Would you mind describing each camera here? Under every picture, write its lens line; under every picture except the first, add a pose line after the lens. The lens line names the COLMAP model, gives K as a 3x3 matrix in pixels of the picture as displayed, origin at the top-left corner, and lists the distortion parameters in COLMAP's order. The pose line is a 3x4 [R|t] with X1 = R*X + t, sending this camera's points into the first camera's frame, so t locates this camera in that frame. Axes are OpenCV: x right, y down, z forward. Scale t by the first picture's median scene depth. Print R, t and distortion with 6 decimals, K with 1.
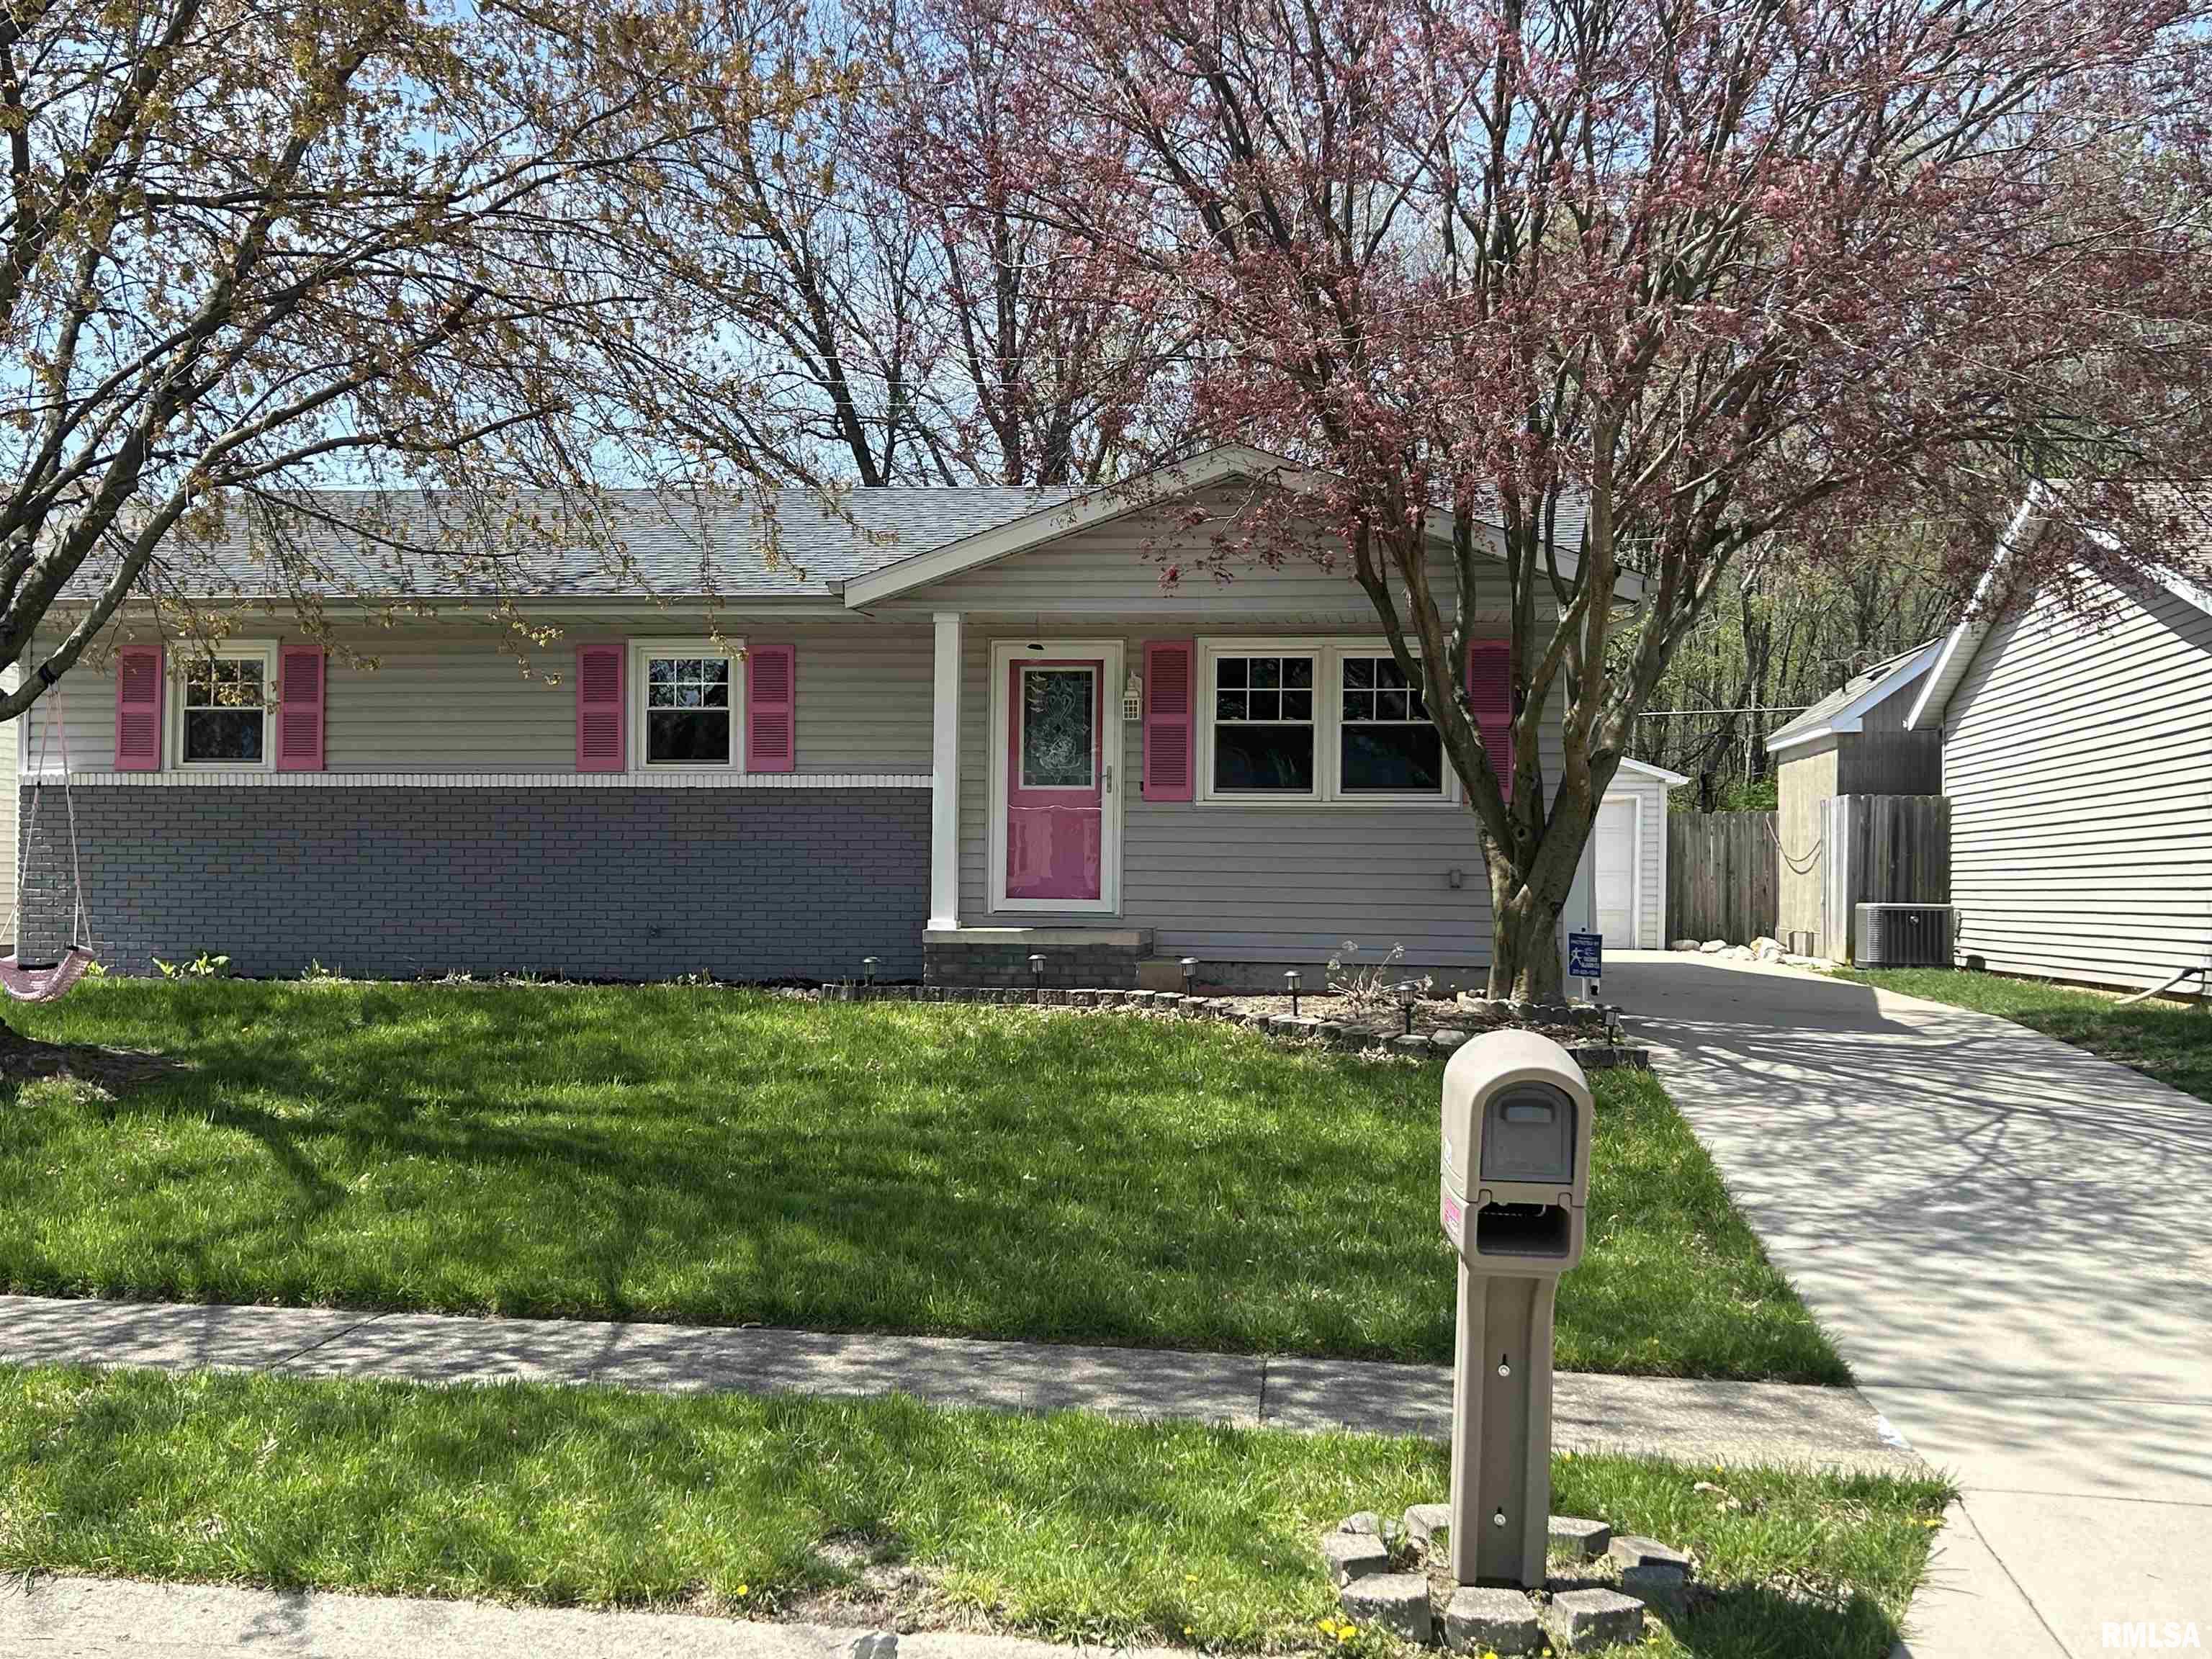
lens RADIAL K [[2270.5, 0, 1103.9], [0, 2270.5, 828.3], [0, 0, 1]] dist [0.162911, -0.344576]
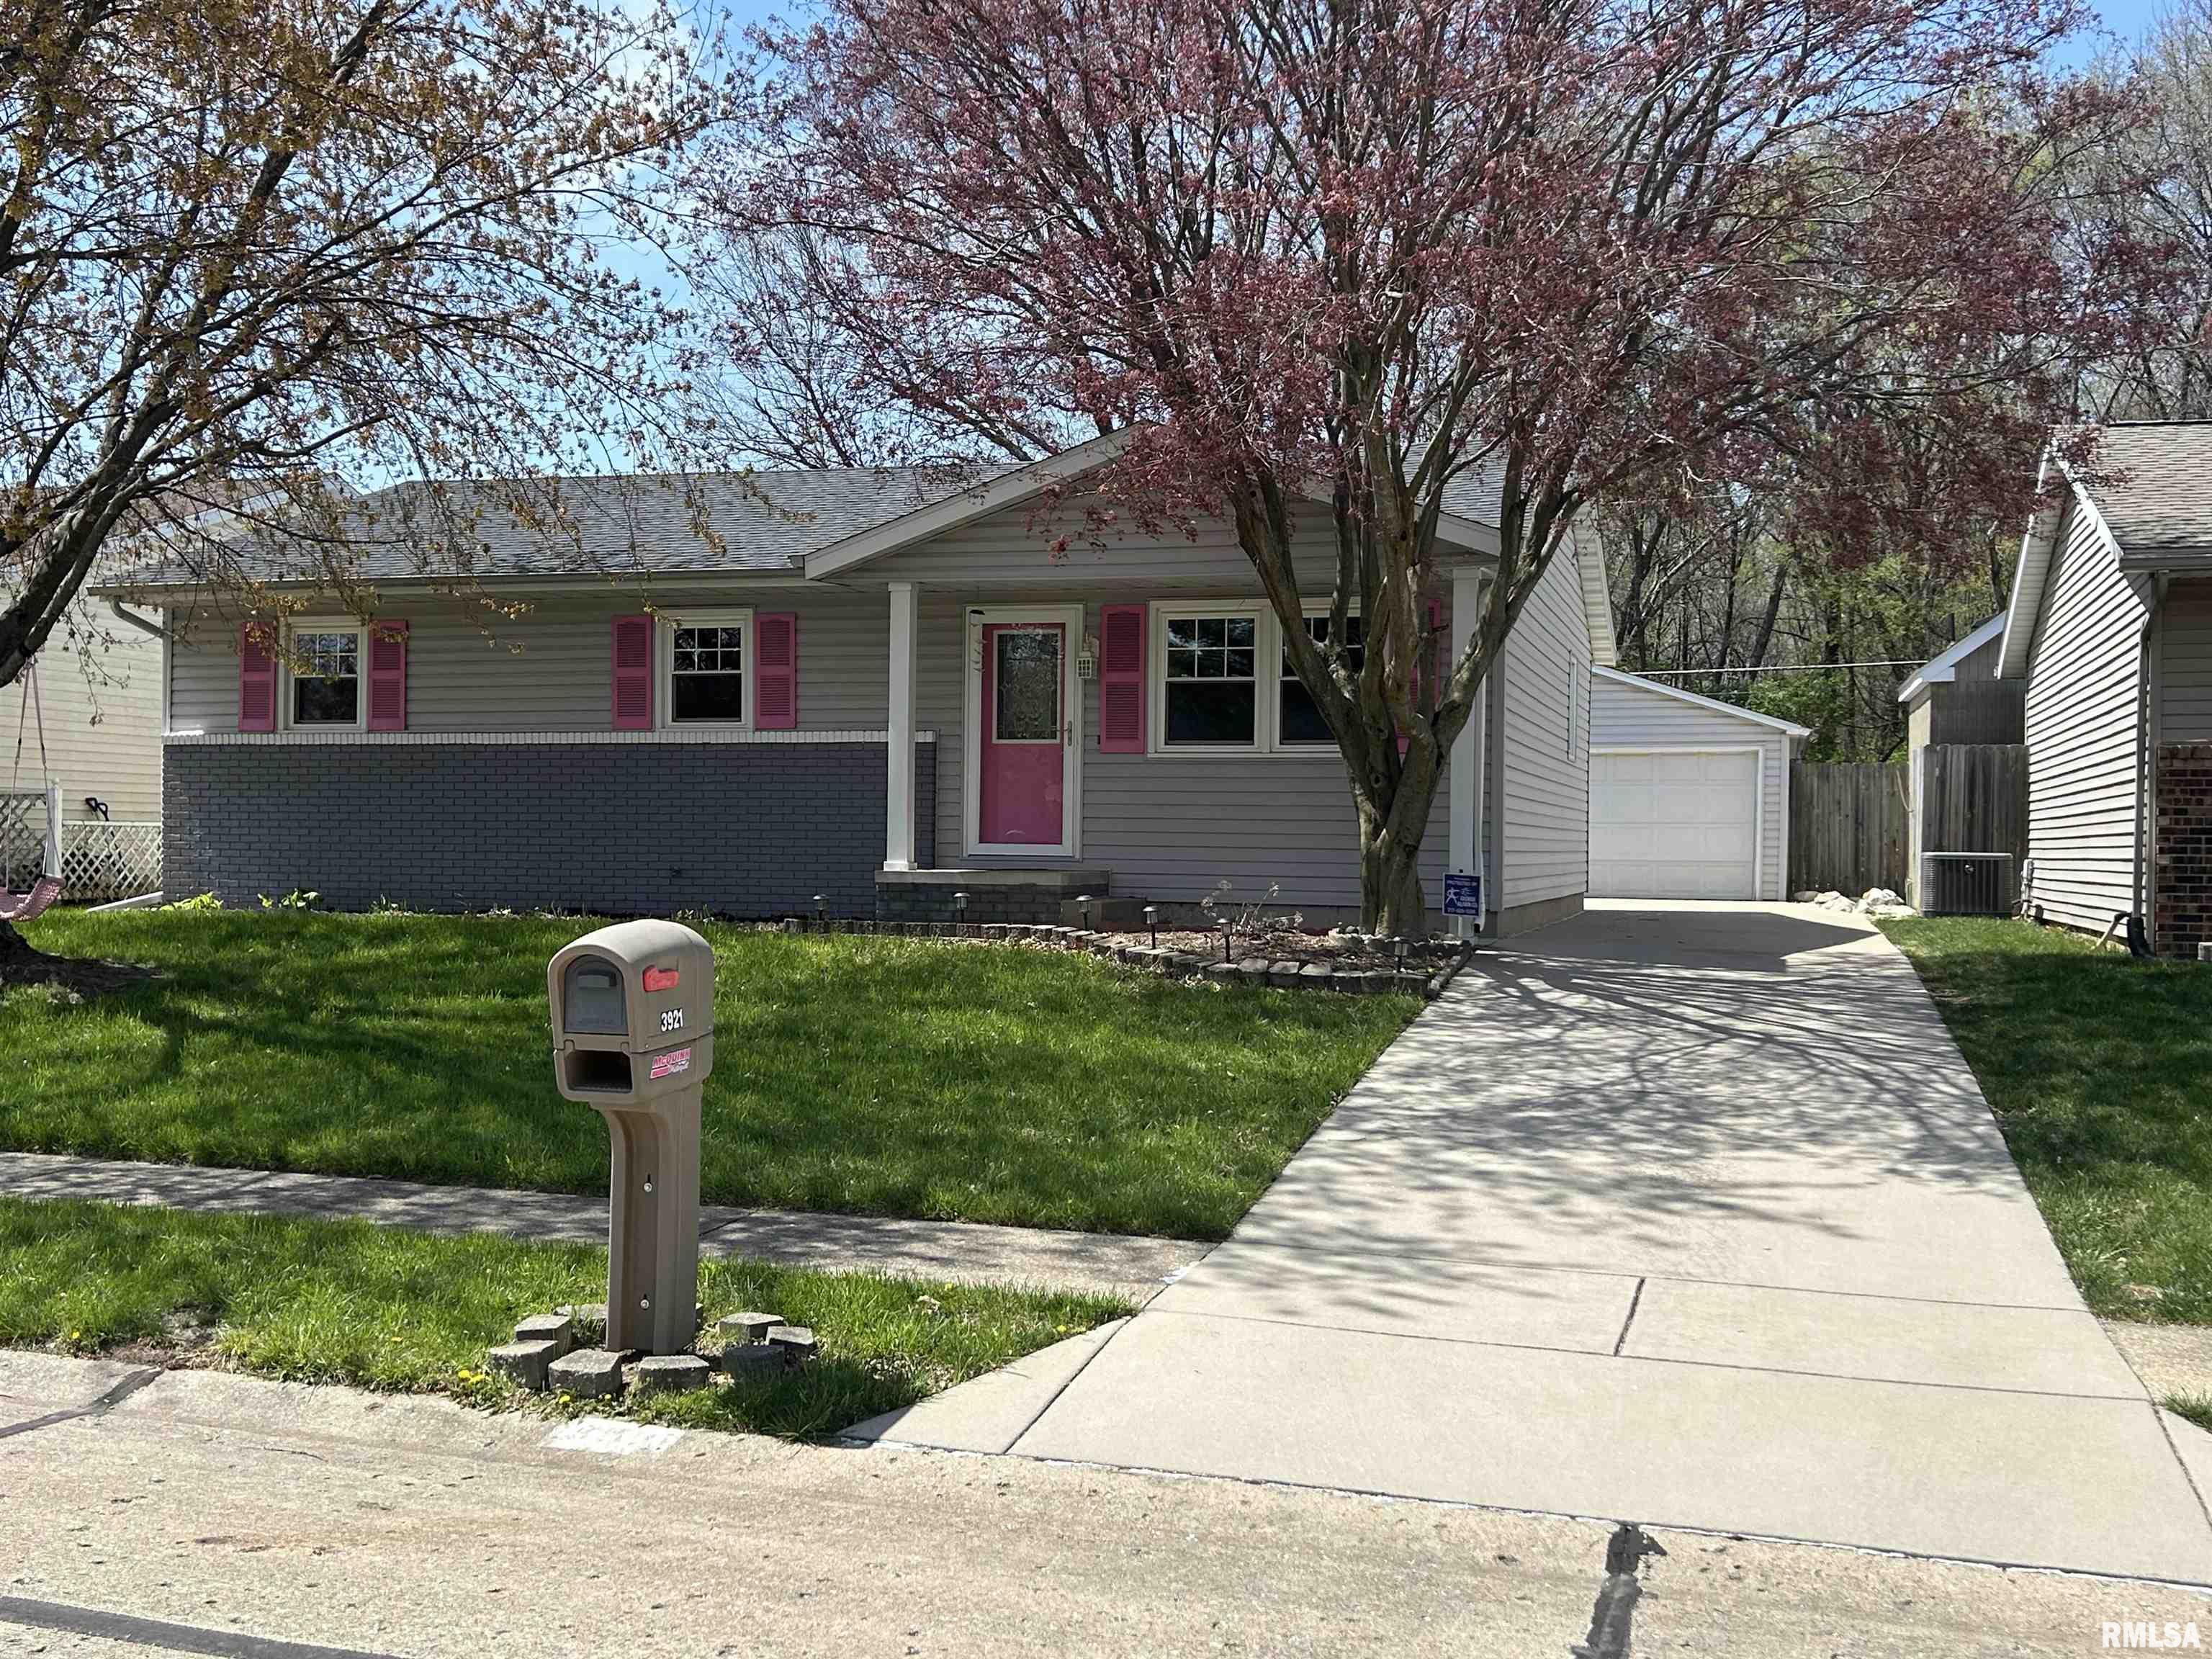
lens RADIAL K [[2270.5, 0, 1103.9], [0, 2270.5, 828.3], [0, 0, 1]] dist [0.162911, -0.344576]
pose [[0.985764, -0.000162, -0.168137, 0.200521], [0.003162, 0.999841, 0.017576, 0.004695], [0.168107, -0.017857, 0.985607, -0.065231]]
